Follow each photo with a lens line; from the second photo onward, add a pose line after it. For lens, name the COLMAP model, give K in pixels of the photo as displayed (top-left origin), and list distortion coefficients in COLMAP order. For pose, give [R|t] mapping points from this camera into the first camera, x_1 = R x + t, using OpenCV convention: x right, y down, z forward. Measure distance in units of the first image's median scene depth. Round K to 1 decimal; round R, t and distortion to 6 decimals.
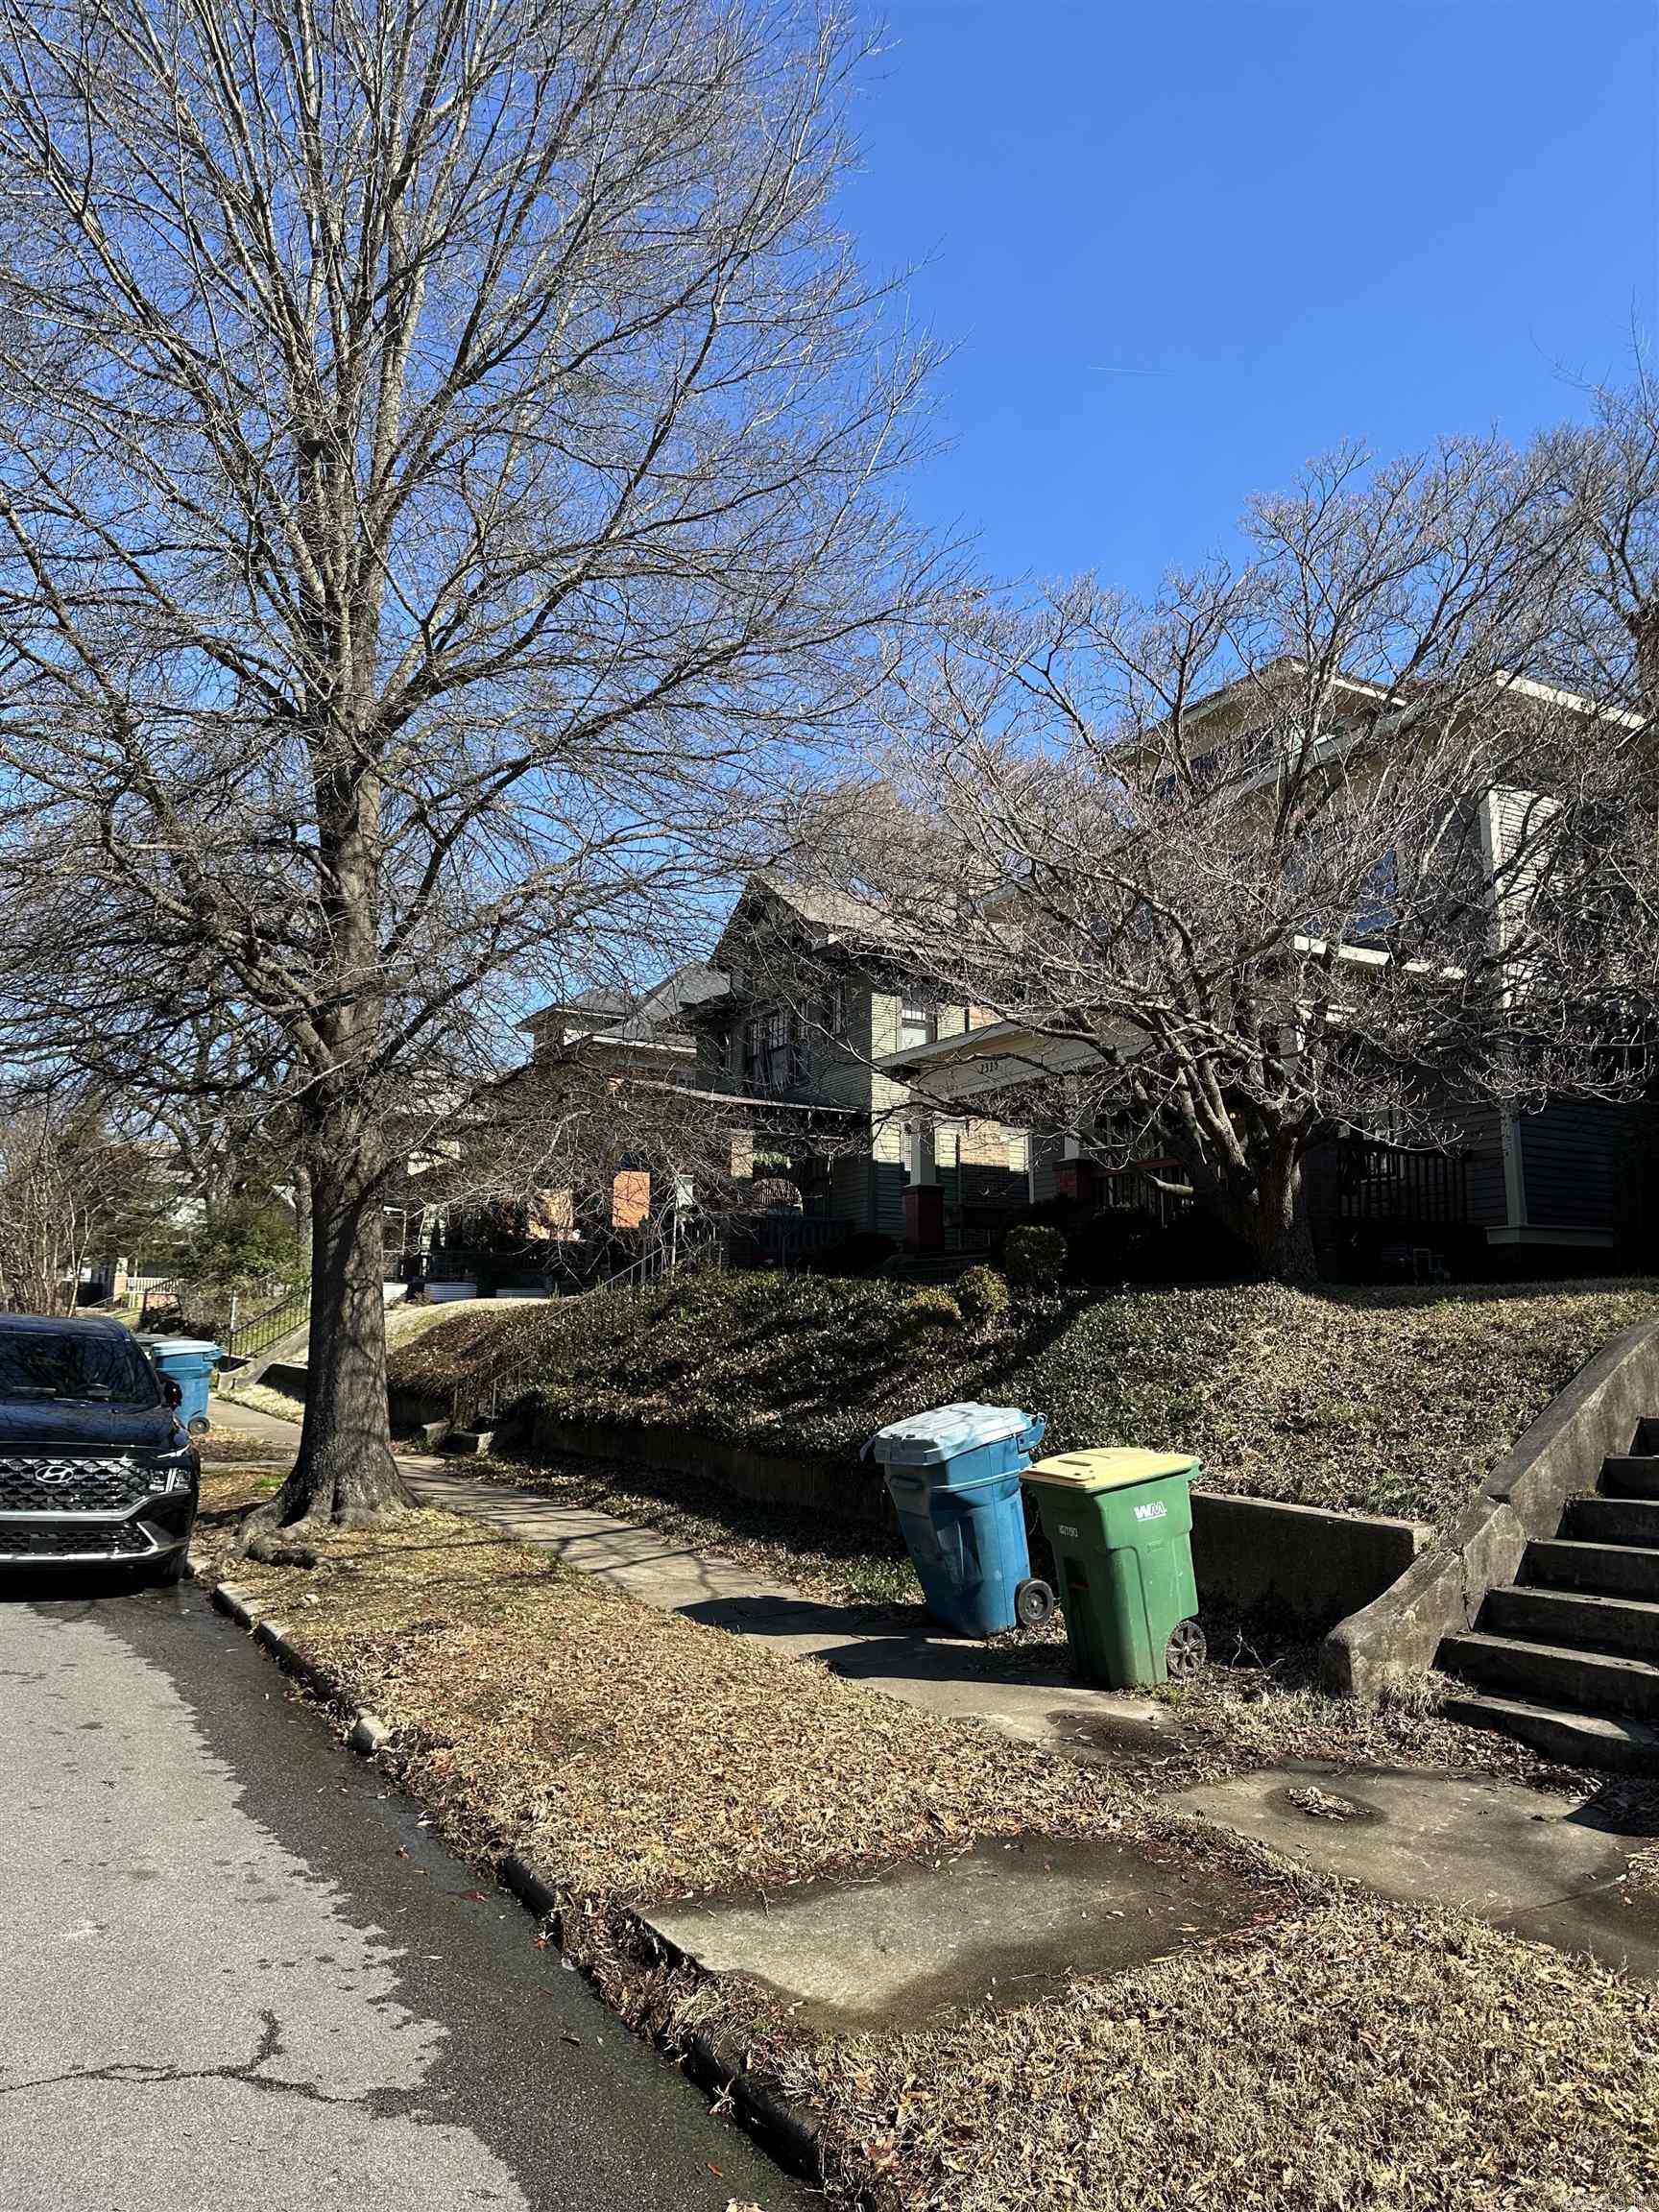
lens RADIAL K [[1564.5, 0, 823.9], [0, 1564.5, 1093.1], [0, 0, 1]] dist [0.060846, -0.076044]
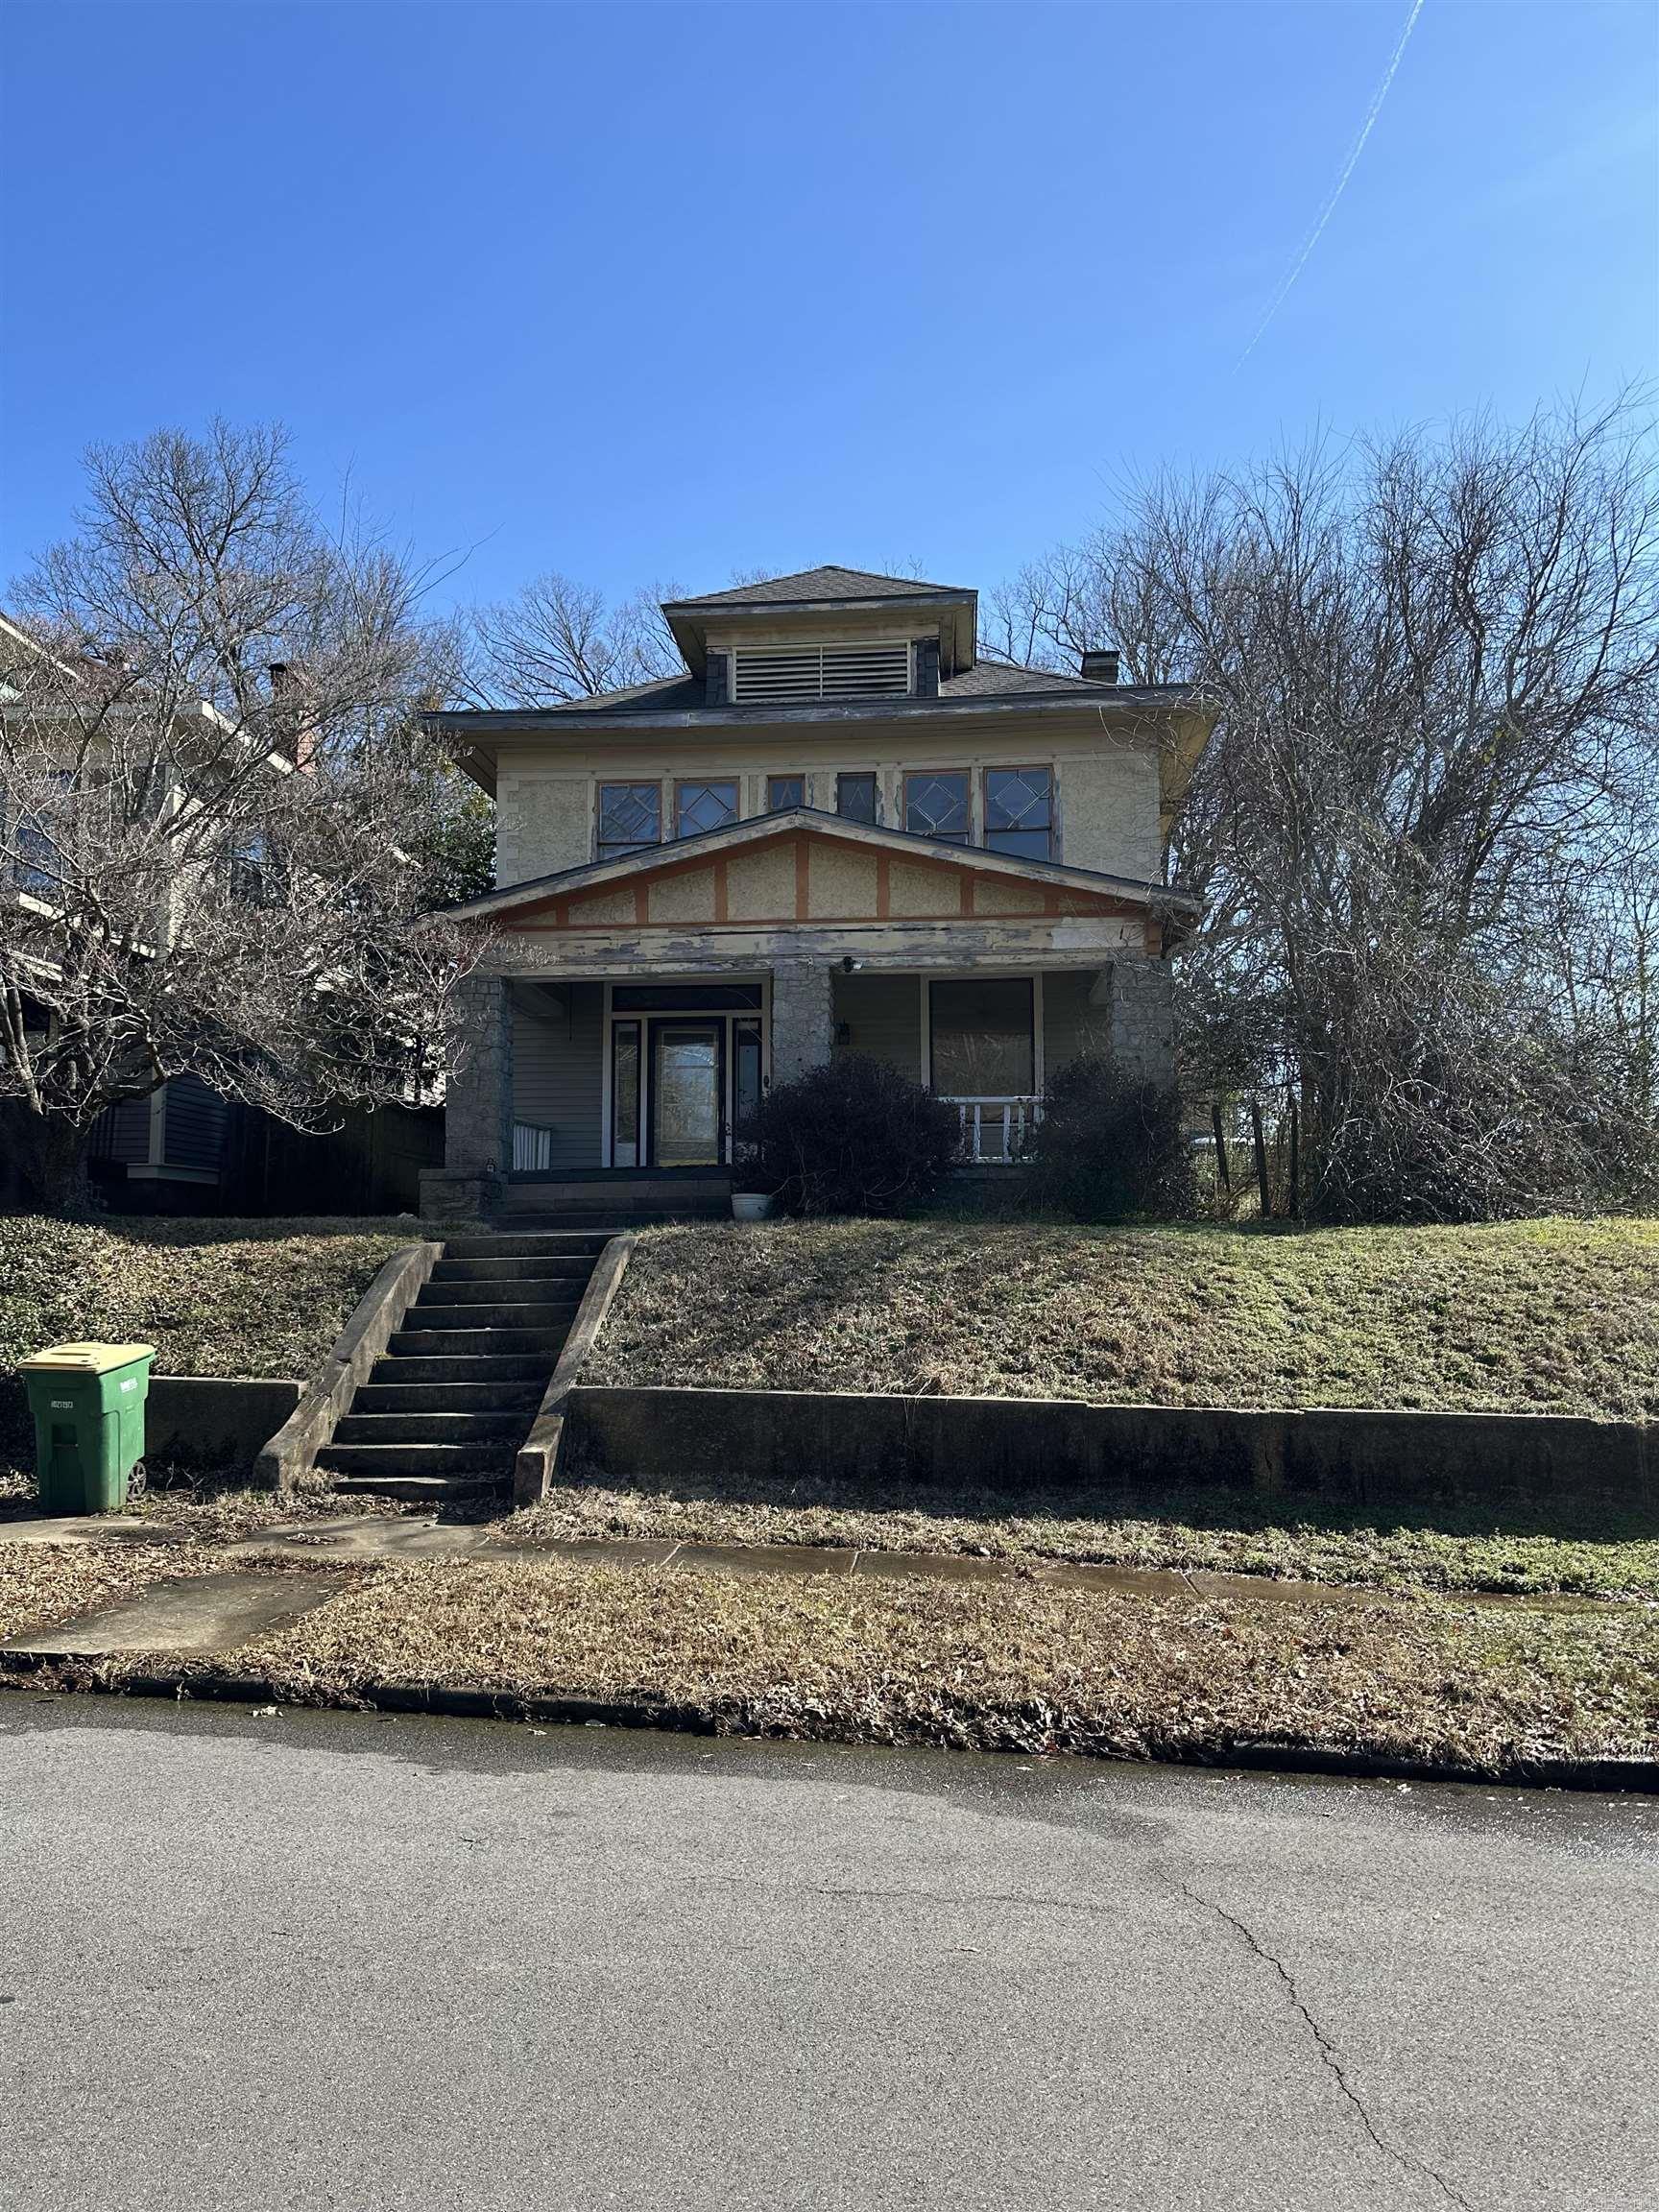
lens RADIAL K [[1564.5, 0, 830.9], [0, 1564.5, 1107.3], [0, 0, 1]] dist [0.060846, -0.076044]
pose [[0.585765, 0.080717, 0.806452, -0.441409], [-0.129535, 0.991561, -0.005157, -0.035975], [-0.800063, -0.101443, 0.591277, -0.217365]]
